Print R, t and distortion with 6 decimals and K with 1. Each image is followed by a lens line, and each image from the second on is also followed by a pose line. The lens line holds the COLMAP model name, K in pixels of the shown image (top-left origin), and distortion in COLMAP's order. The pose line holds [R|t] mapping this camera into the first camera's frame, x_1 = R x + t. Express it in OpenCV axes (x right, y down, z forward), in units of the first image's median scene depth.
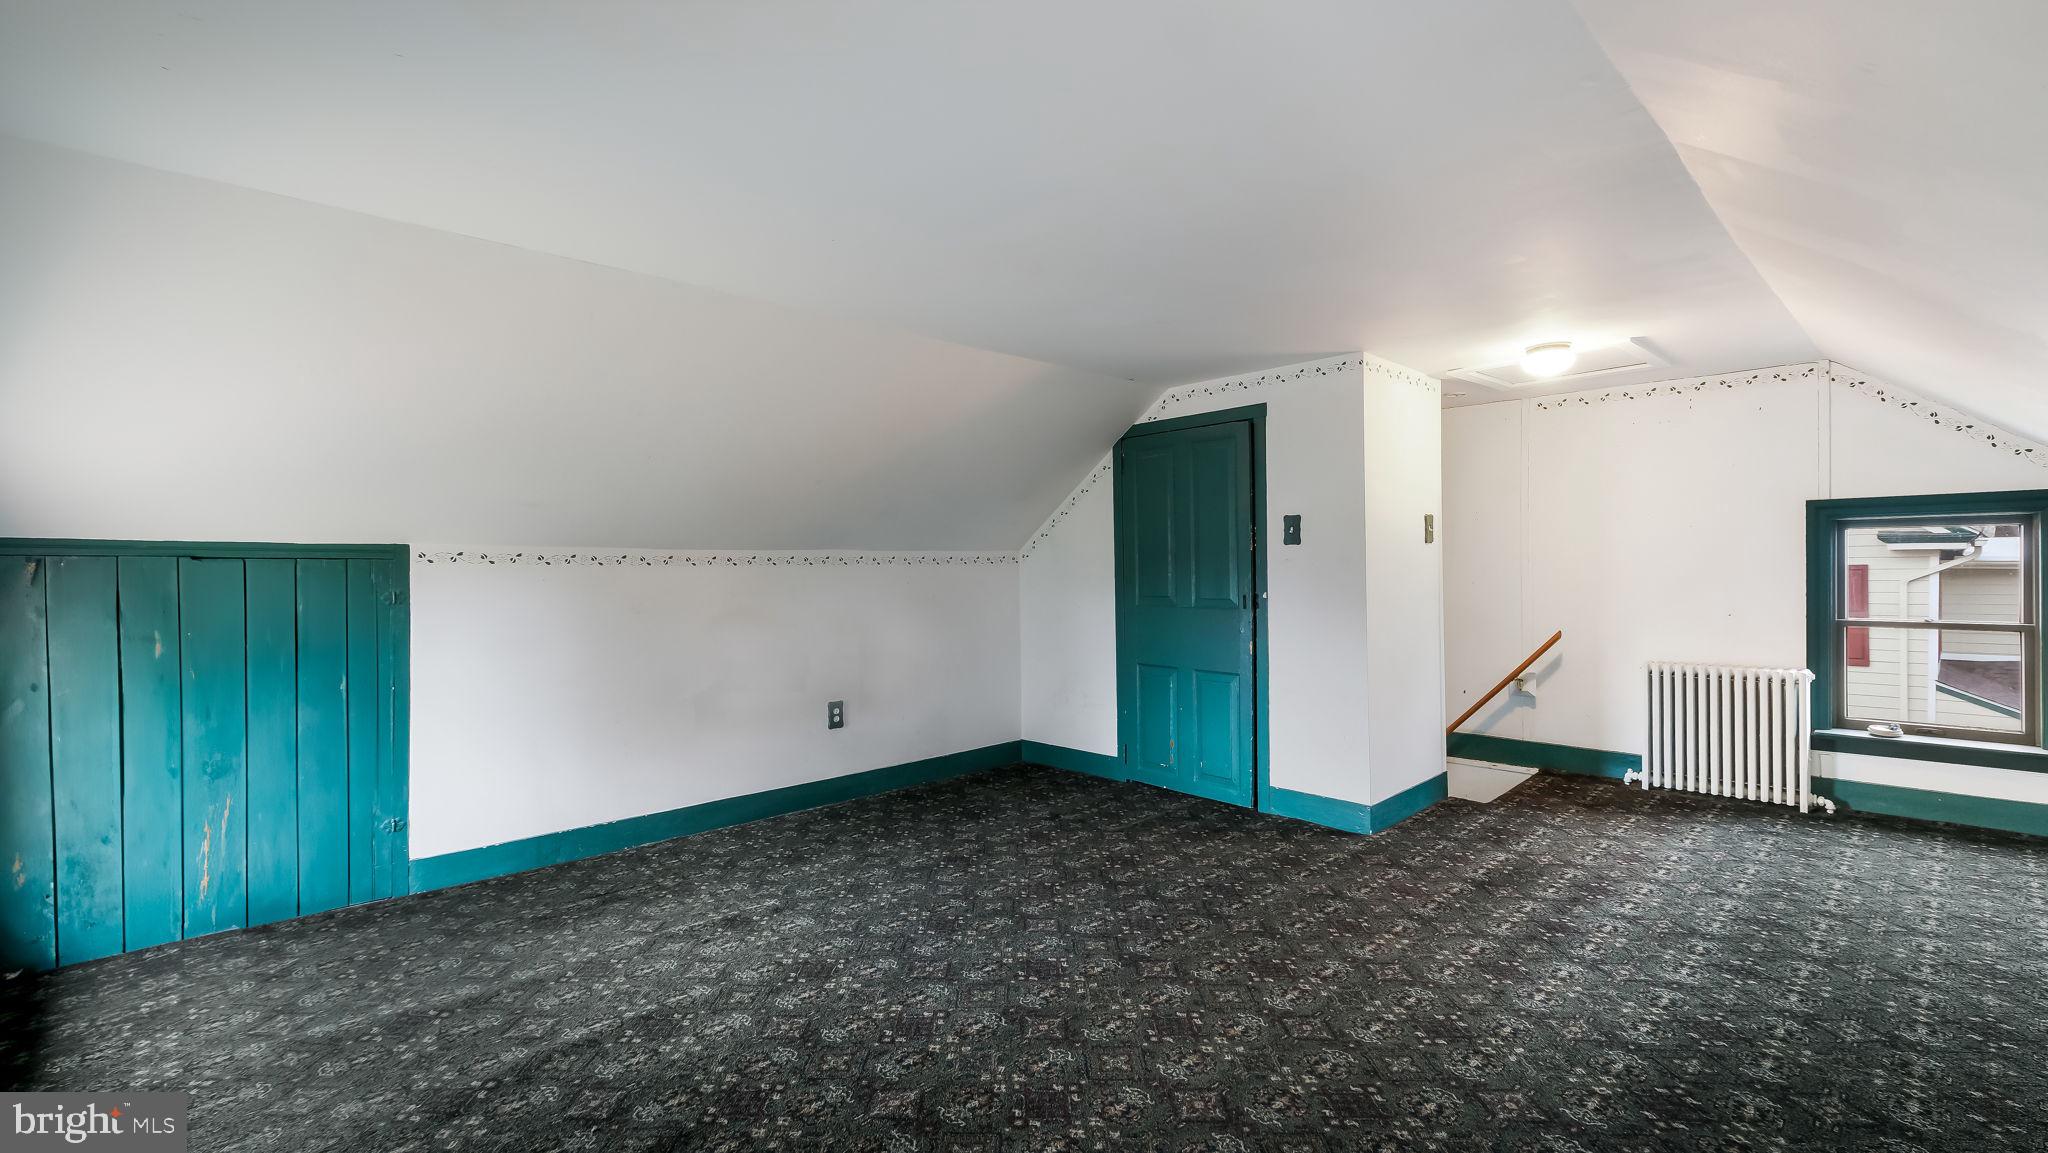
lens RADIAL K [[897.2, 0, 1014.1], [0, 897.2, 576.9], [0, 0, 1]] dist [0.001936, -0.000144]
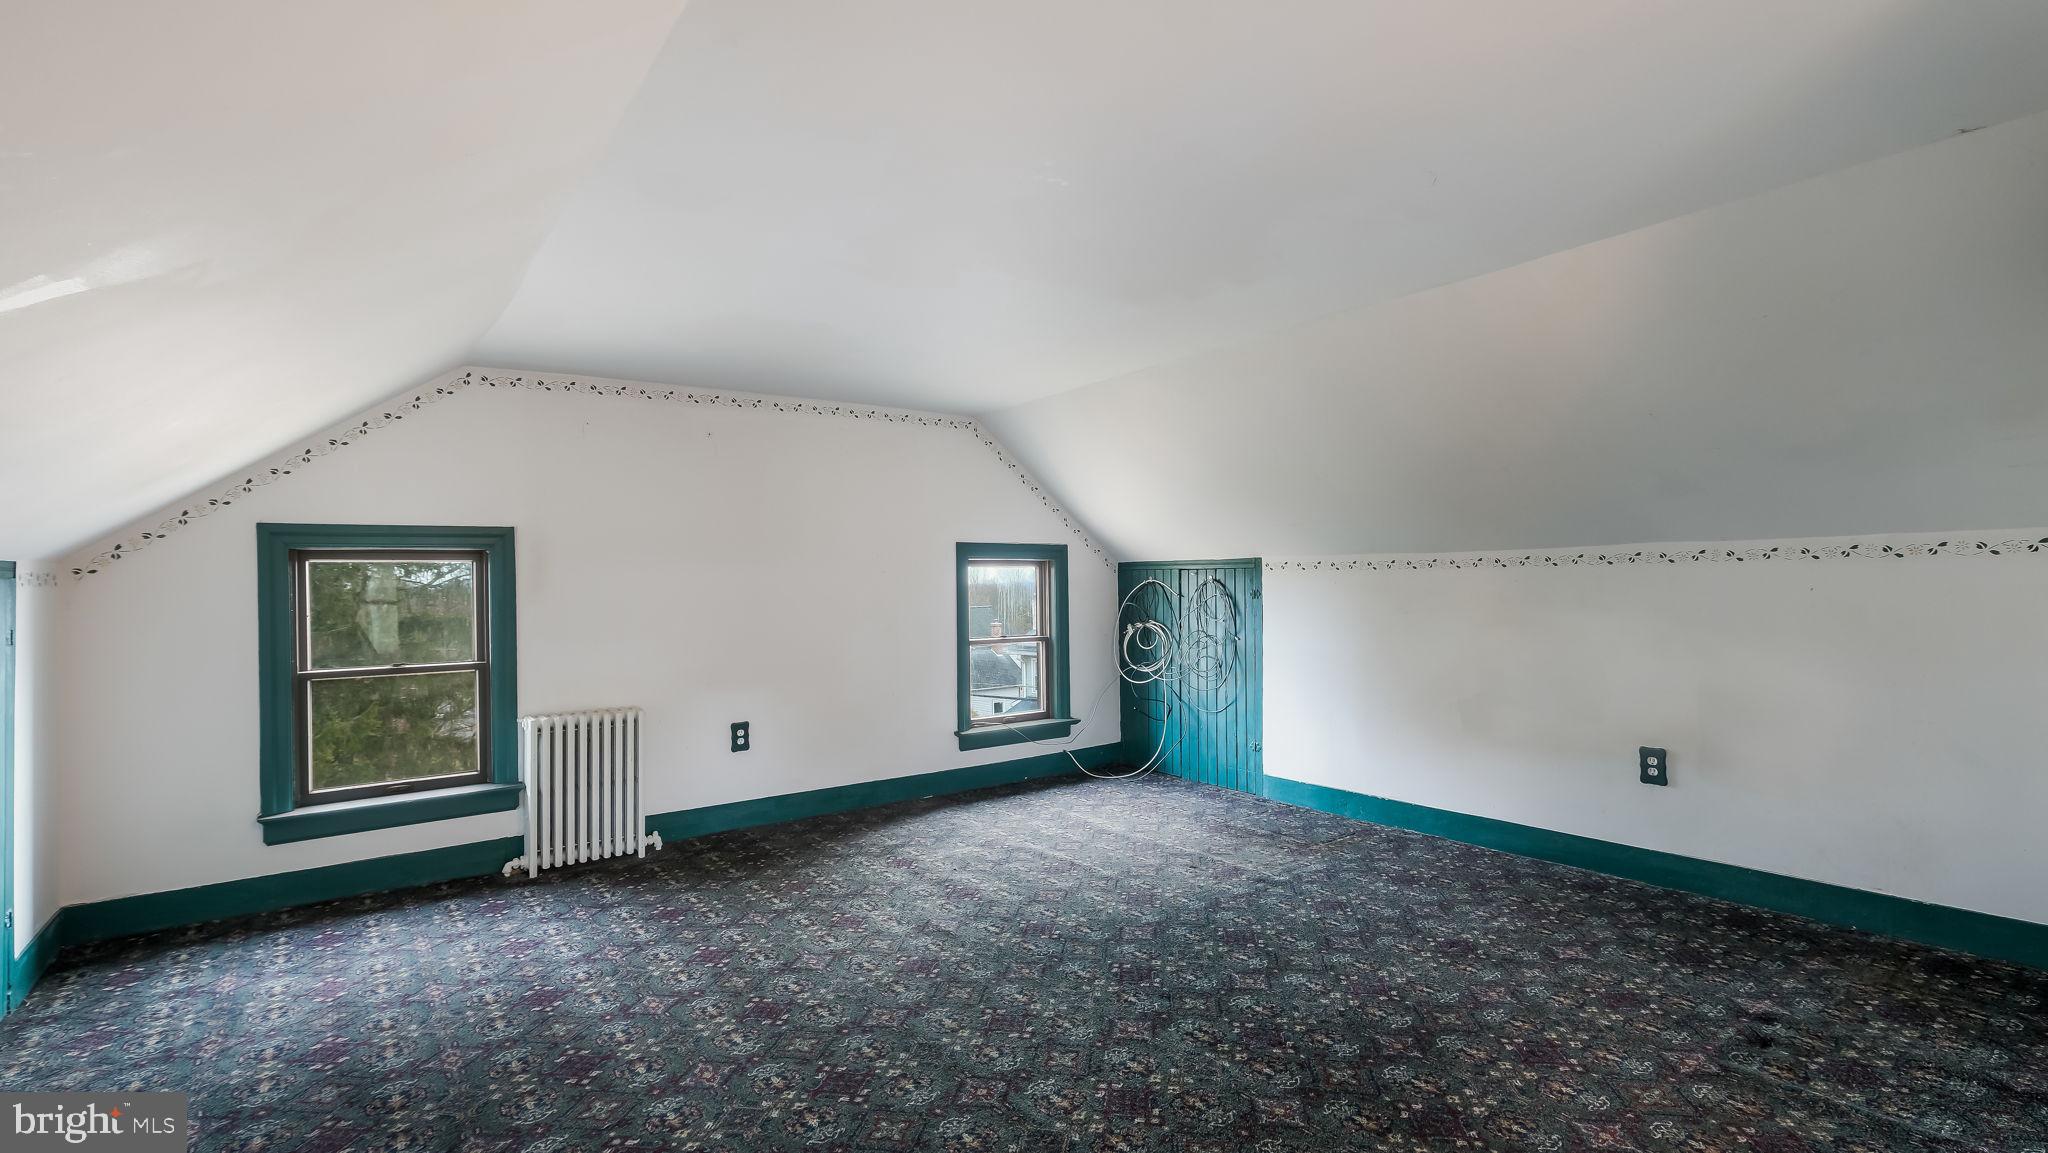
lens RADIAL K [[897.2, 0, 1014.1], [0, 897.2, 576.9], [0, 0, 1]] dist [0.001936, -0.000144]
pose [[-0.110277, 0.006160, -0.993882, 0.718028], [0.004240, 0.999975, 0.005727, -0.011165], [0.993892, -0.003582, -0.110301, 0.670846]]
